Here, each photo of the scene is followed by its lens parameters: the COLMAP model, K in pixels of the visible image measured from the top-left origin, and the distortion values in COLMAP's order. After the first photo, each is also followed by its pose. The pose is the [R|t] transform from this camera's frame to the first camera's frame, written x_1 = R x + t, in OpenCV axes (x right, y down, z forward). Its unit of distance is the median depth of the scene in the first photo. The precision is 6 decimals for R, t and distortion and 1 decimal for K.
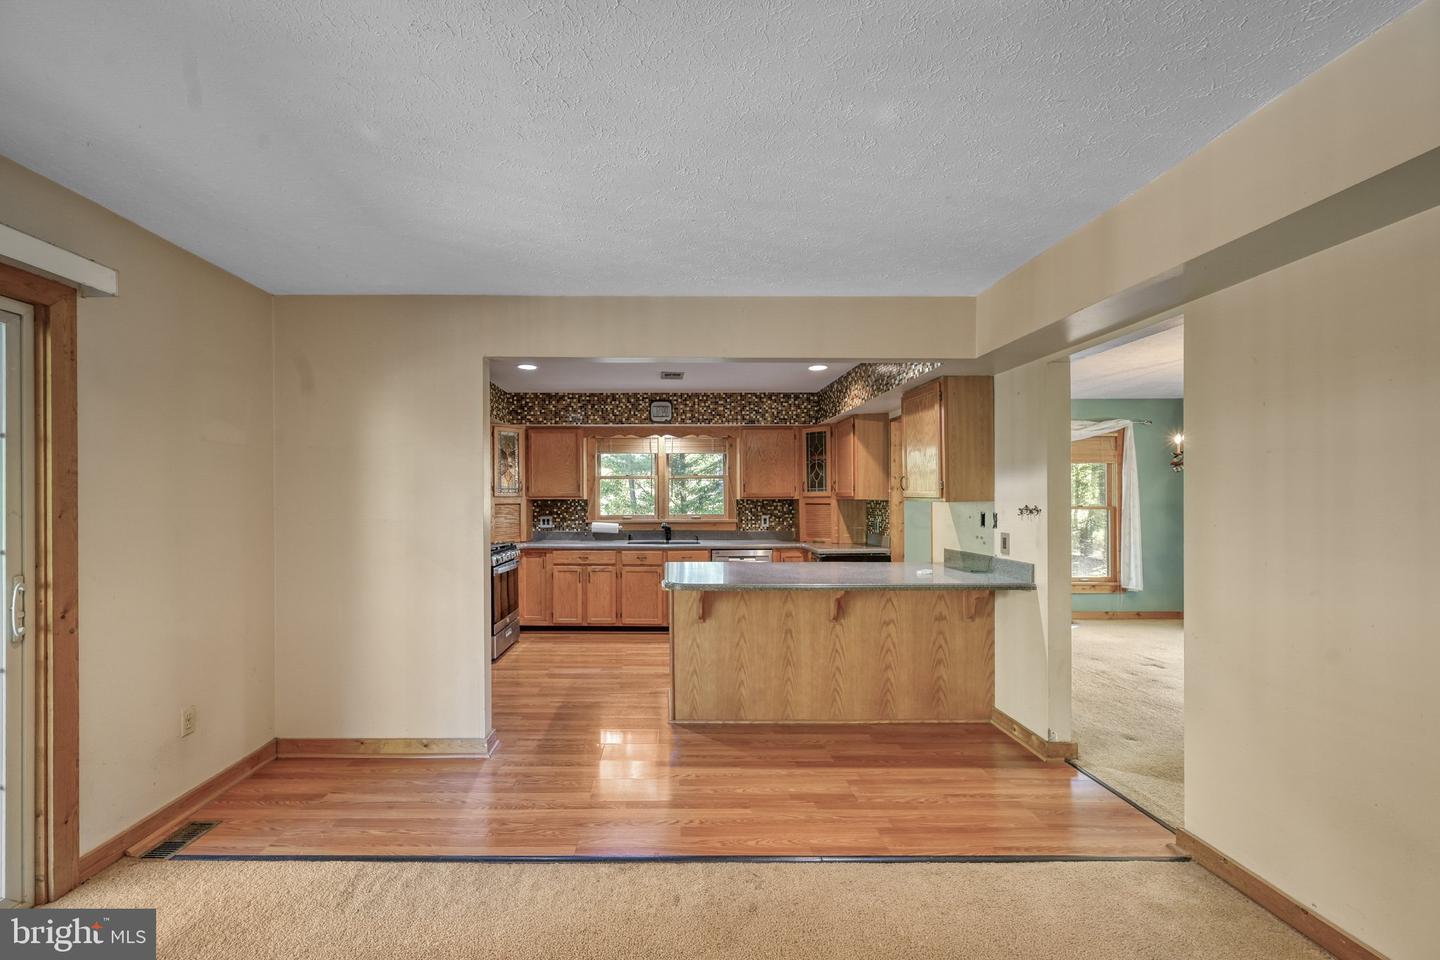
lens RADIAL K [[558.8, 0, 695.5], [0, 558.8, 502.3], [0, 0, 1]] dist [0.001756, -0.000008]
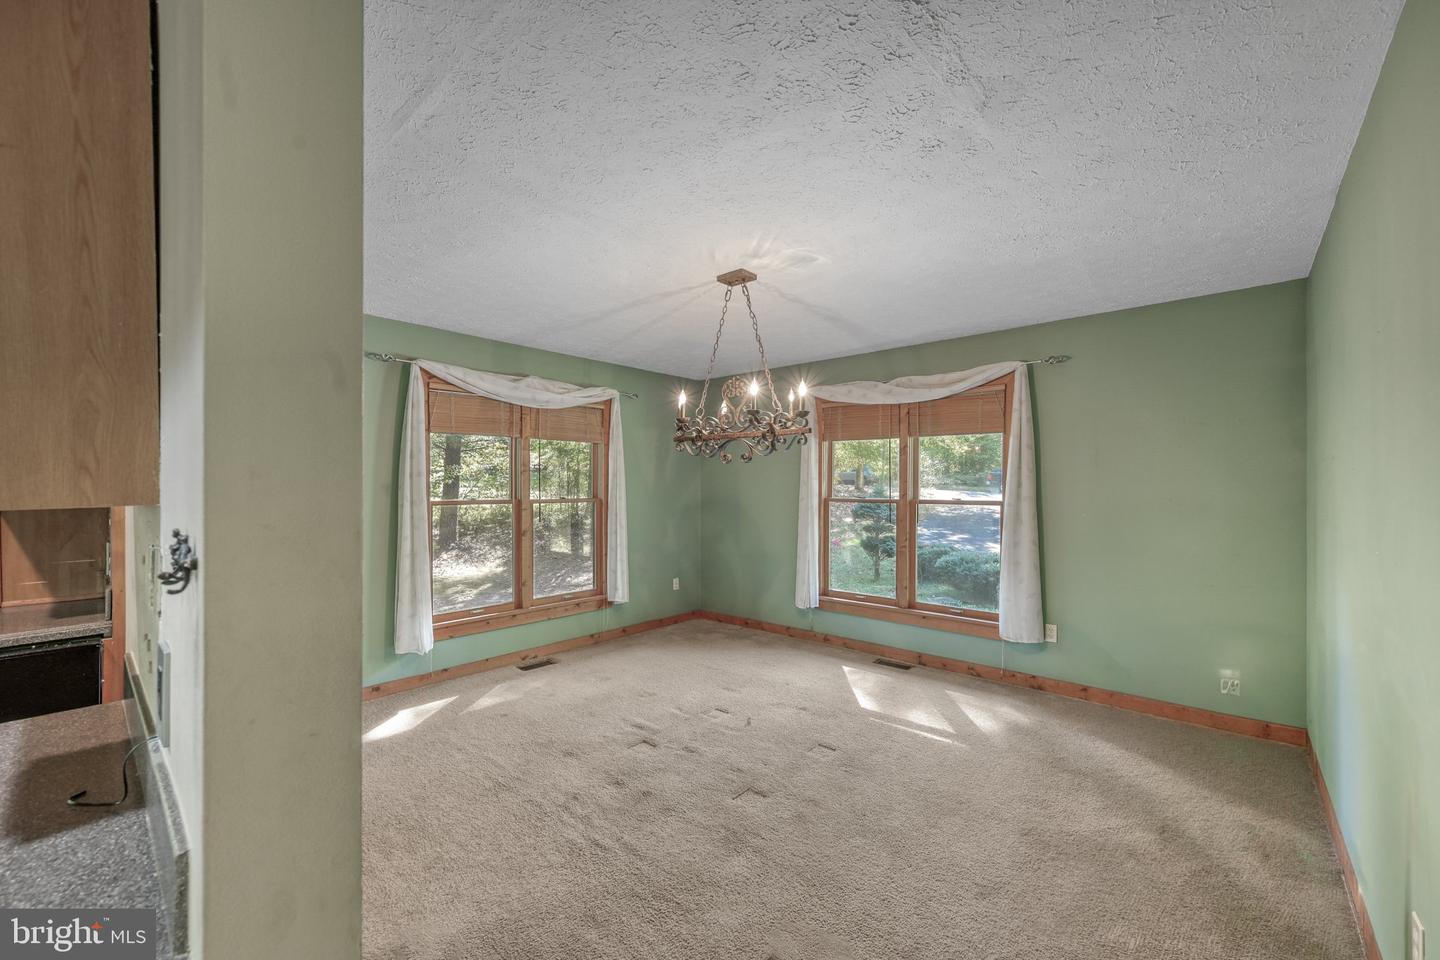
lens RADIAL K [[558.8, 0, 717.2], [0, 558.8, 486.6], [0, 0, 1]] dist [0.001756, -0.000008]
pose [[0.670577, 0.003034, 0.741833, 0.280859], [-0.002678, 0.999995, -0.001669, -0.008450], [-0.741835, -0.000868, 0.670582, 0.357875]]
